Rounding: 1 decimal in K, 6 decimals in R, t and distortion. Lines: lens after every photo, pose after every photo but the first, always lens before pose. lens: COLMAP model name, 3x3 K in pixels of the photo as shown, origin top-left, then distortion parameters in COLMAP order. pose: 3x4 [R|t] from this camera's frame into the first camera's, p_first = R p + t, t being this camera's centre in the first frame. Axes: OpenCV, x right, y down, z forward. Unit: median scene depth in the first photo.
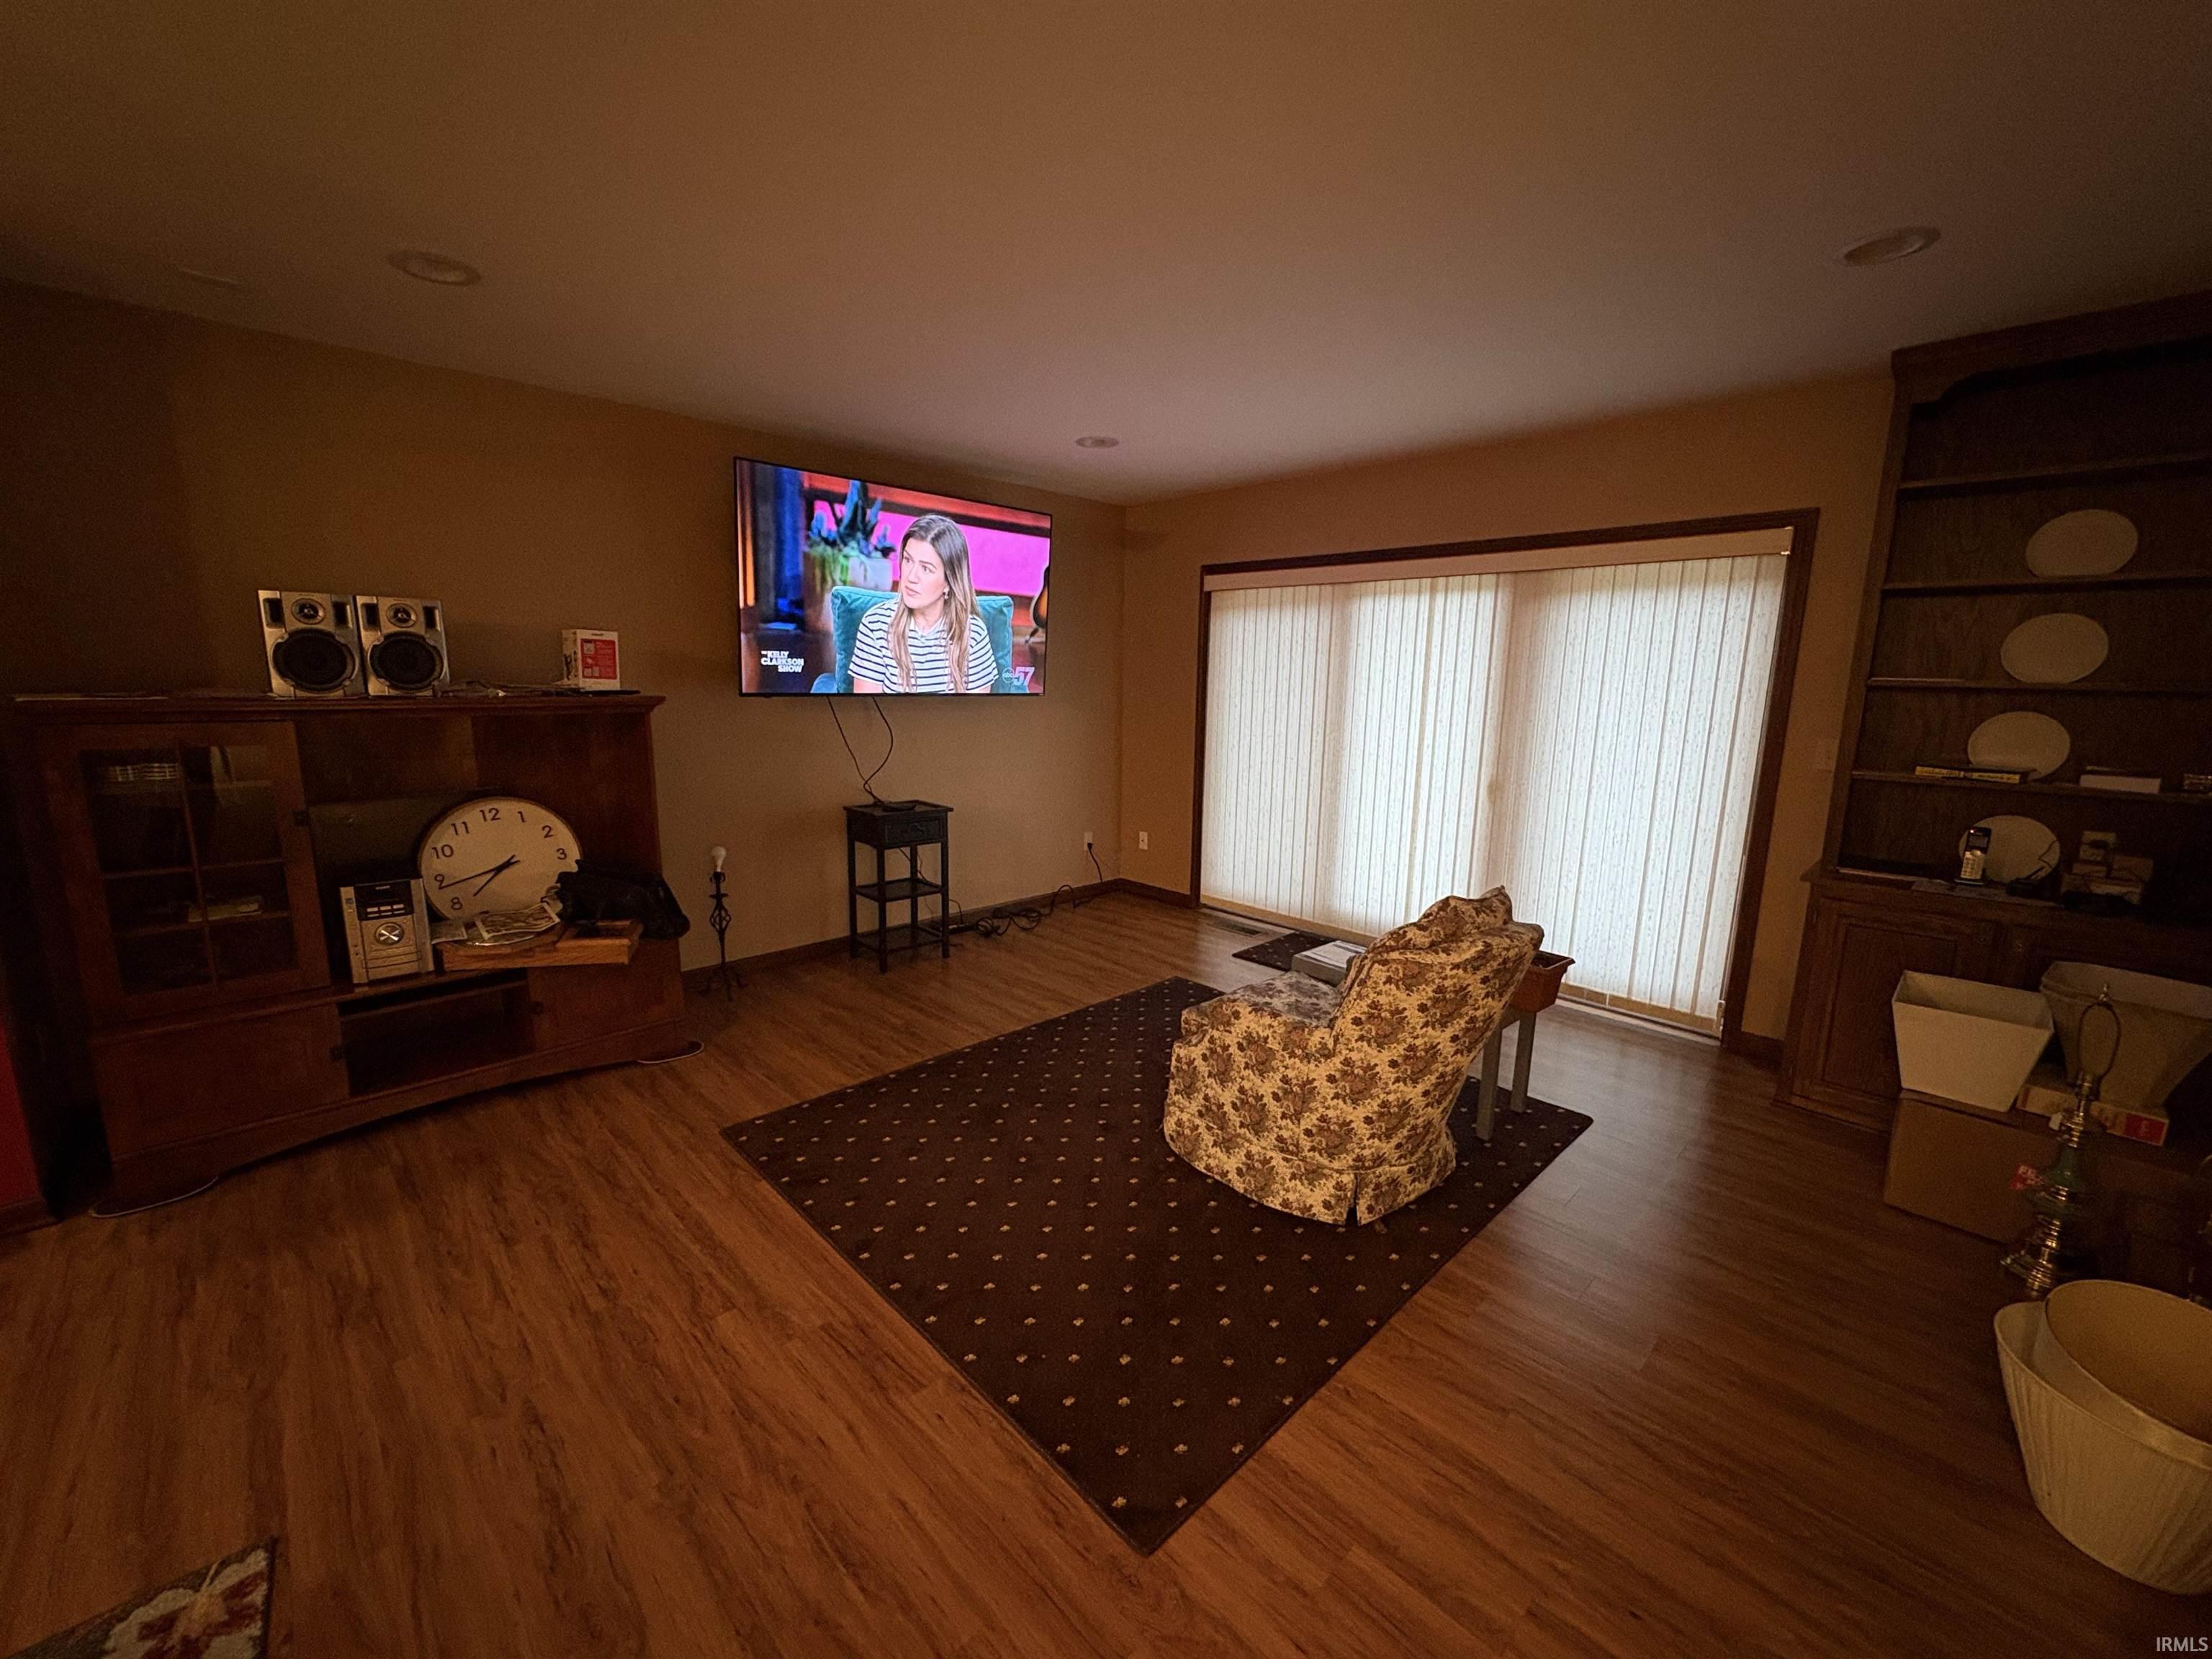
lens RADIAL K [[881.4, 0, 1104.7], [0, 881.4, 831.5], [0, 0, 1]] dist [0.002865, -0.000904]
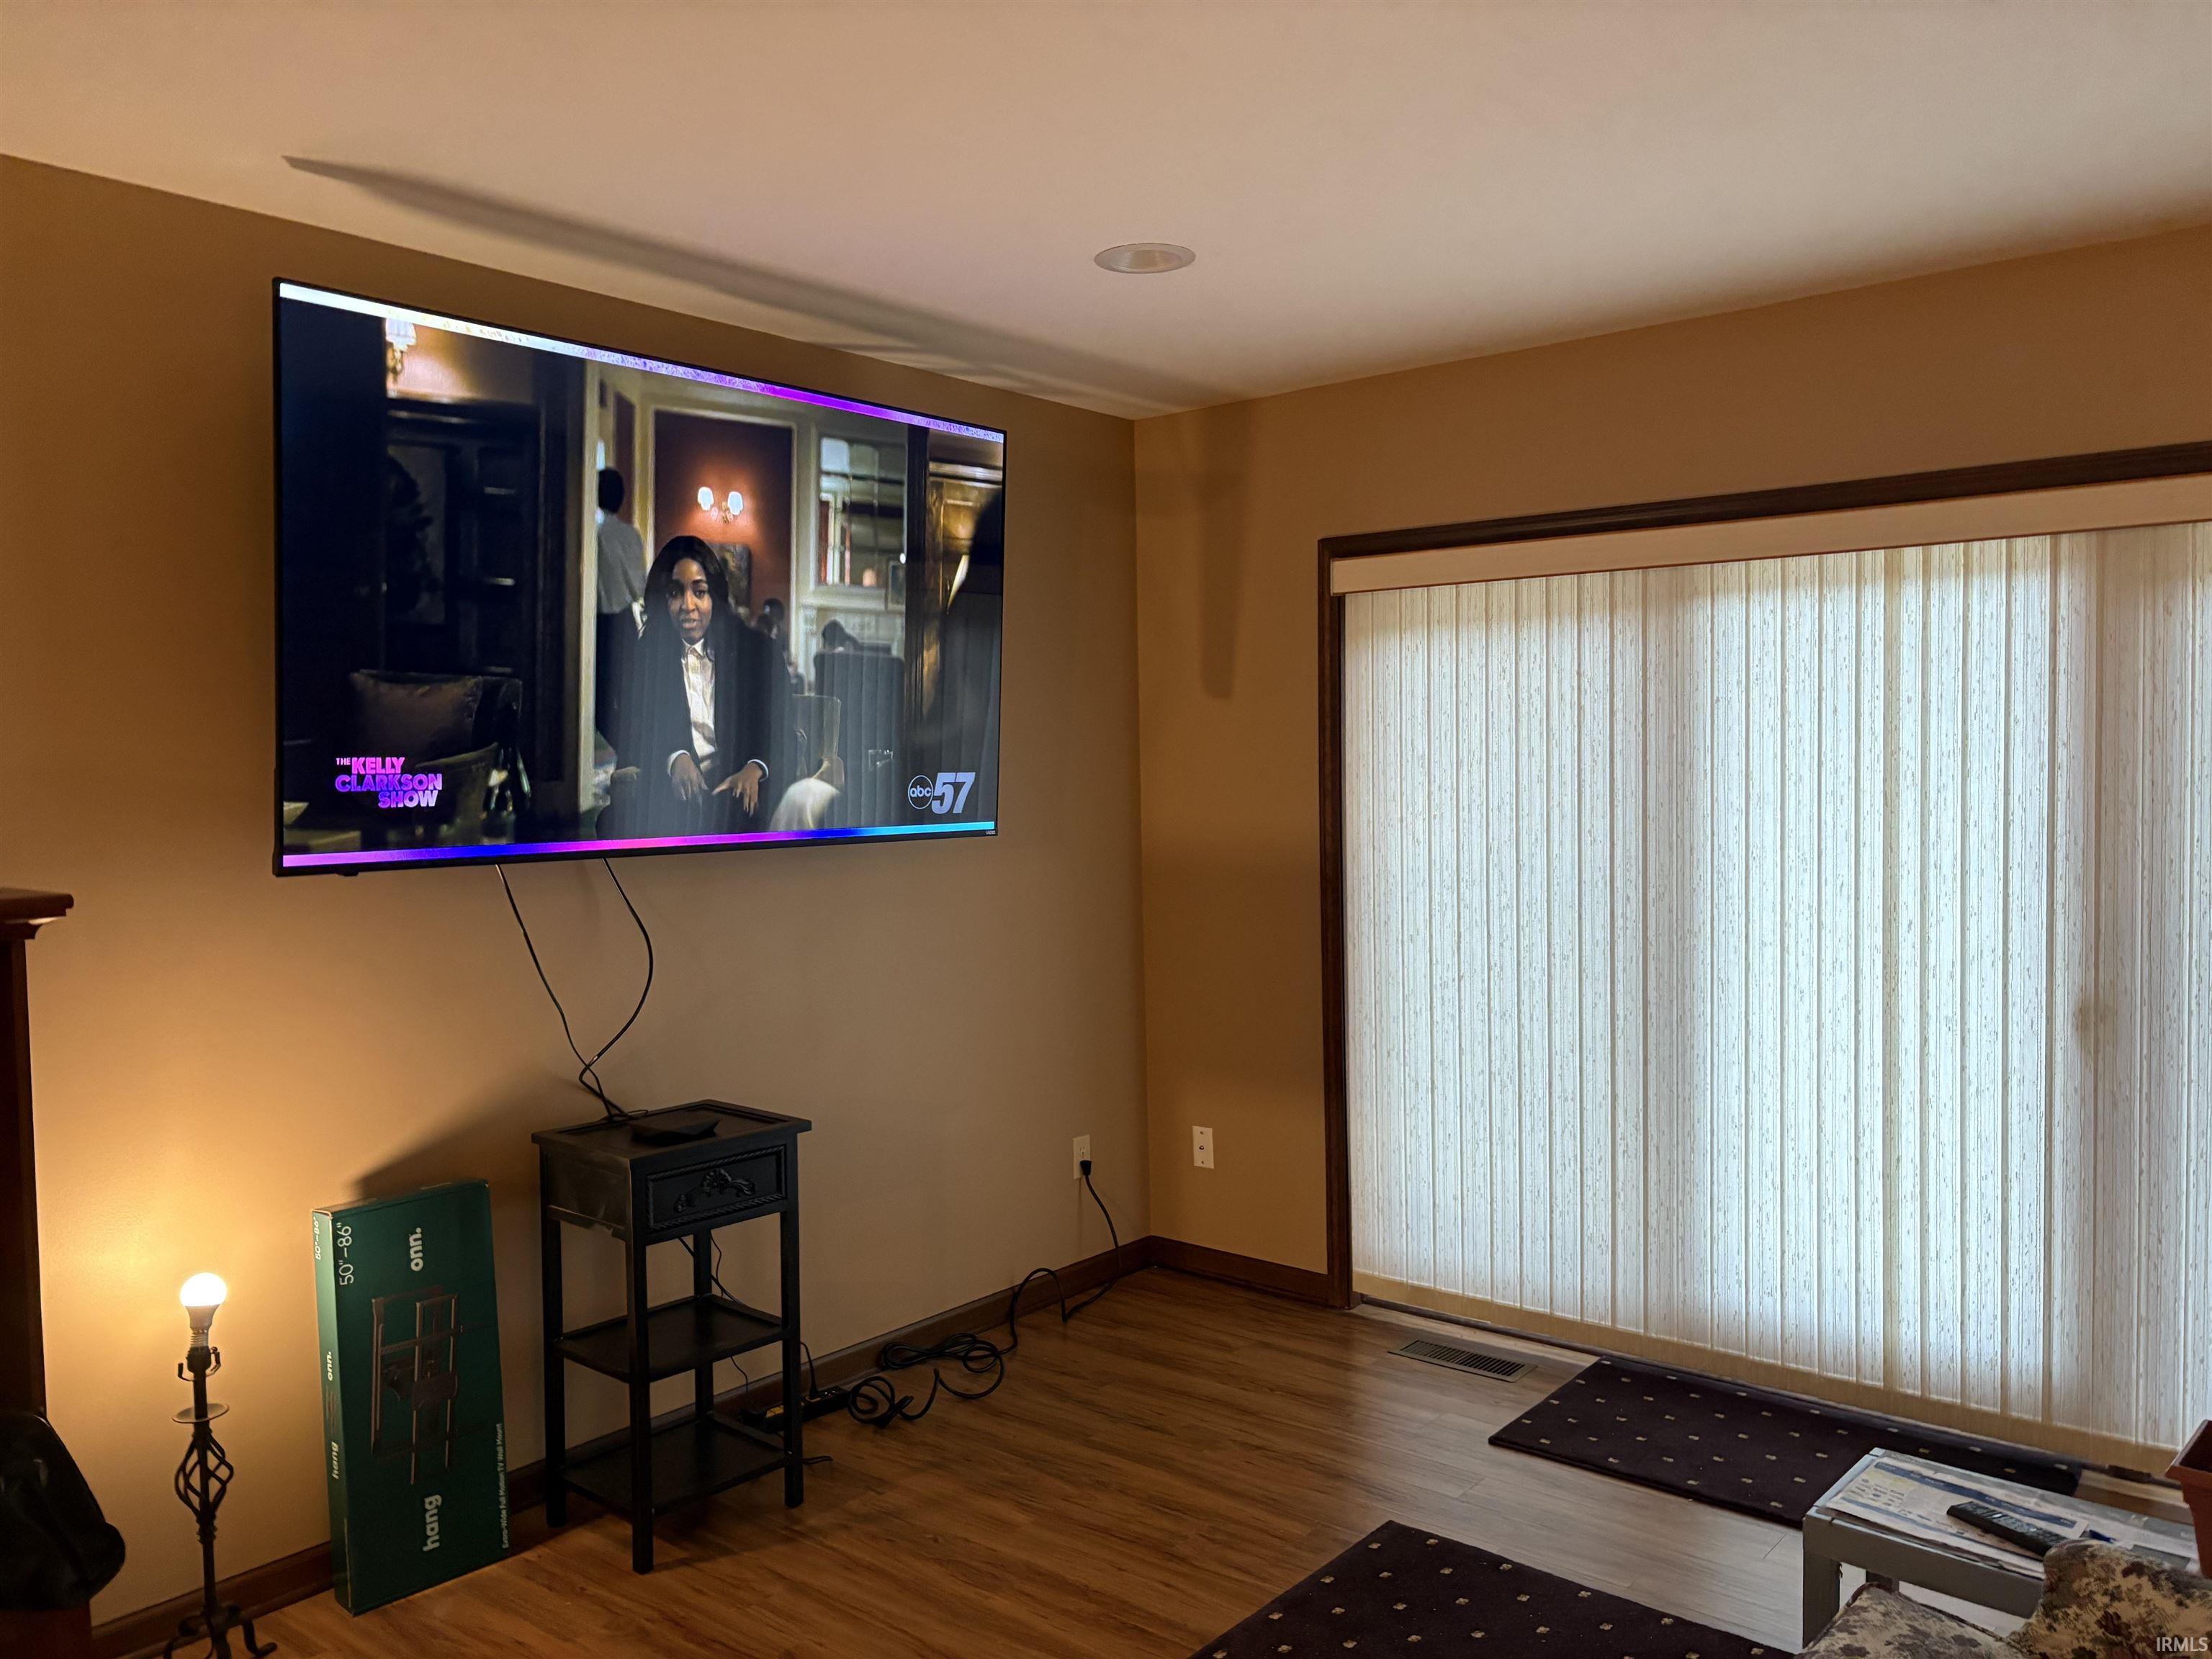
lens RADIAL K [[1666.2, 0, 1102.7], [0, 1666.2, 821.6], [0, 0, 1]] dist [0.003884, -0.001317]
pose [[0.994713, -0.034373, 0.096766, -0.100909], [0.047789, 0.989006, -0.139938, -0.046473], [-0.090892, 0.143822, 0.985421, 0.200121]]
